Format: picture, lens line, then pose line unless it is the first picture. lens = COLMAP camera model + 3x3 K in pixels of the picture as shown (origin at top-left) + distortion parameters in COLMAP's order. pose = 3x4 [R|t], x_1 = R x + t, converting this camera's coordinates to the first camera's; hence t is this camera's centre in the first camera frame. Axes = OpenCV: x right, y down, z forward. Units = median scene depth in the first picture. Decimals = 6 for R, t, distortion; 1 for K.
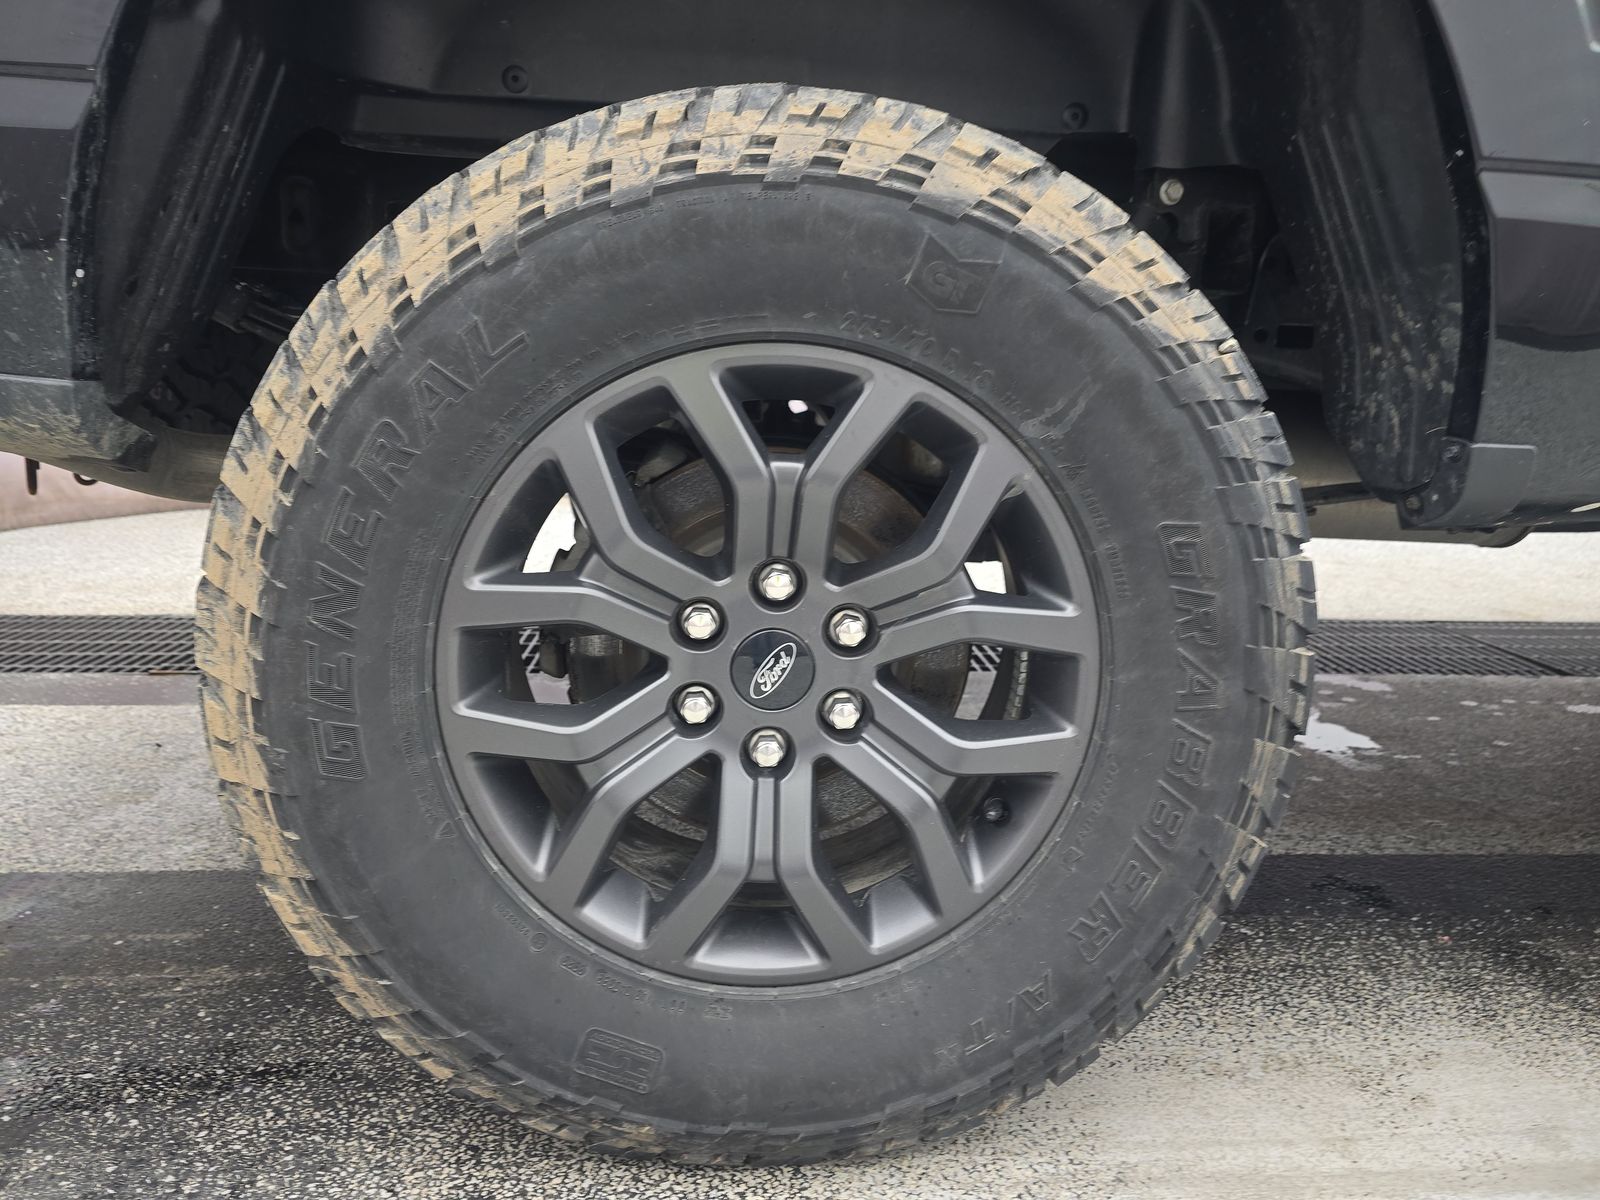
lens RADIAL K [[1138.3, 0, 800.0], [0, 1138.3, 600.0], [0, 0, 1]] dist [-0.000078, -0.000949]
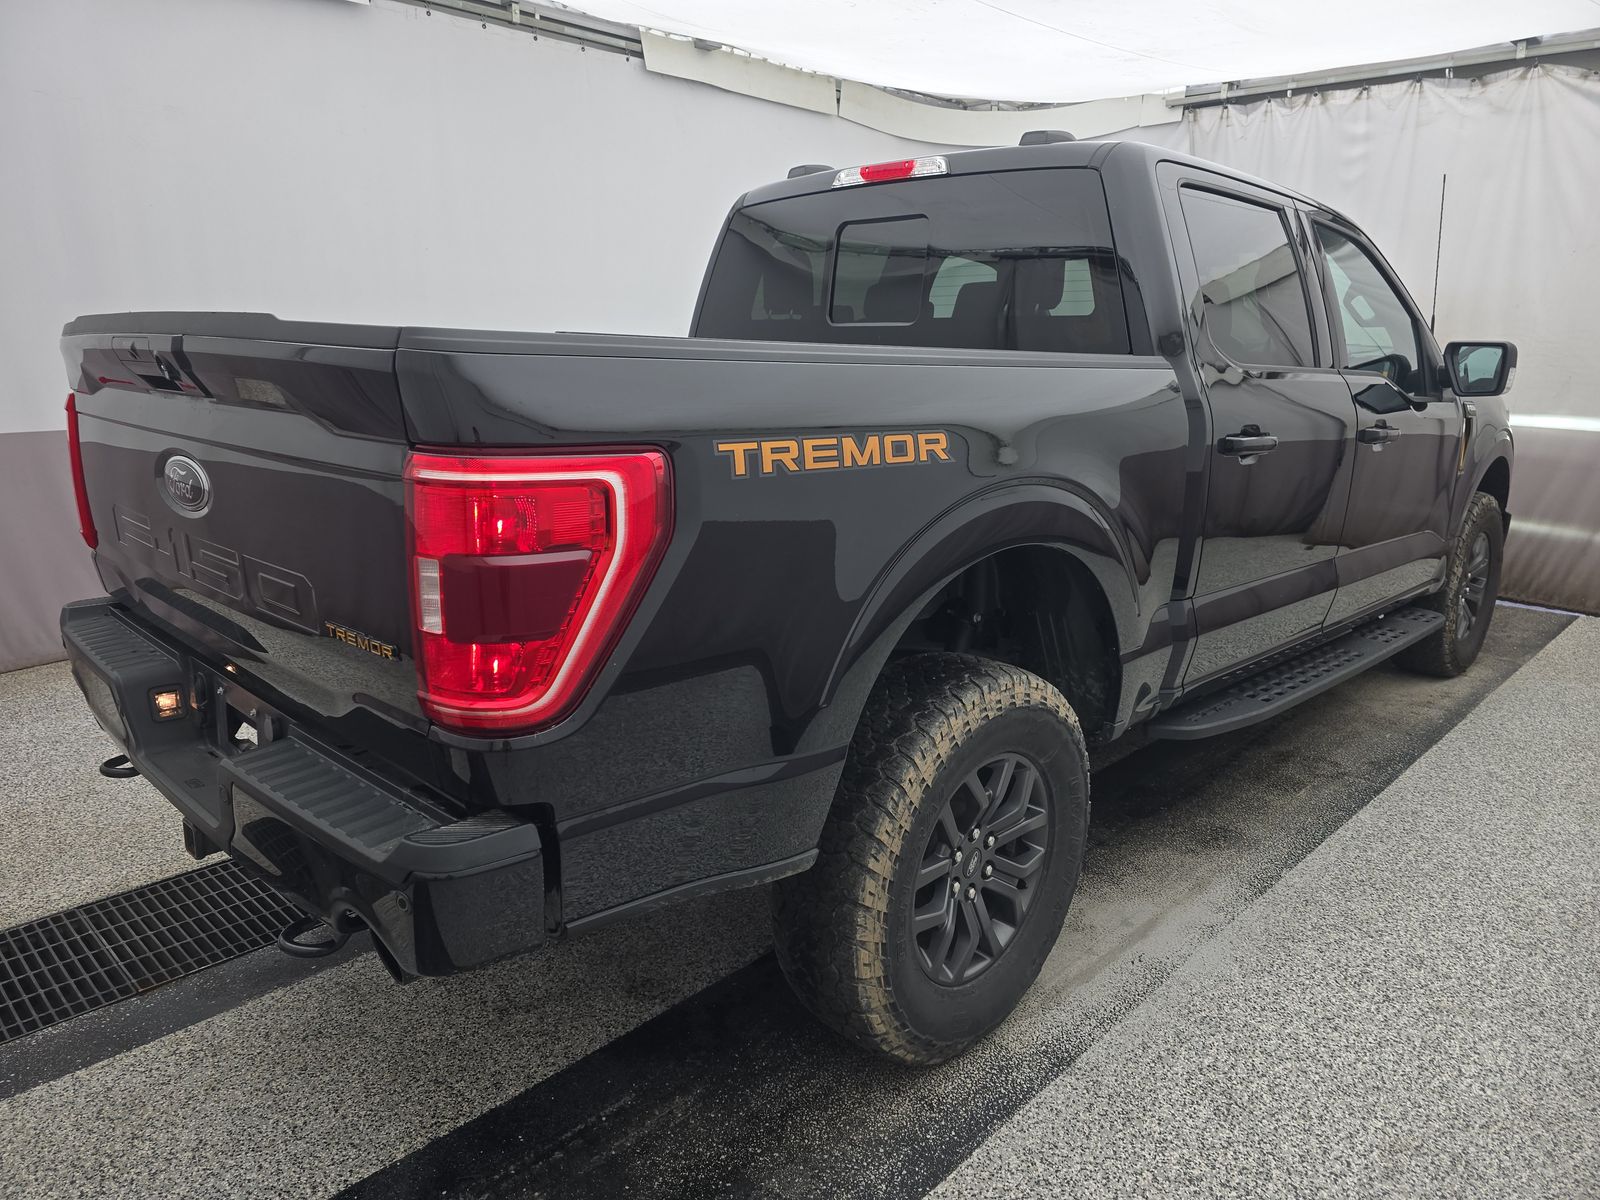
lens RADIAL K [[1138.3, 0, 800.0], [0, 1138.3, 600.0], [0, 0, 1]] dist [-0.000078, -0.000949]
pose [[0.731072, -0.180381, 0.658025, -2.123934], [0.155357, 0.983096, 0.096888, -0.939243], [-0.664378, 0.031397, 0.746737, -0.823876]]
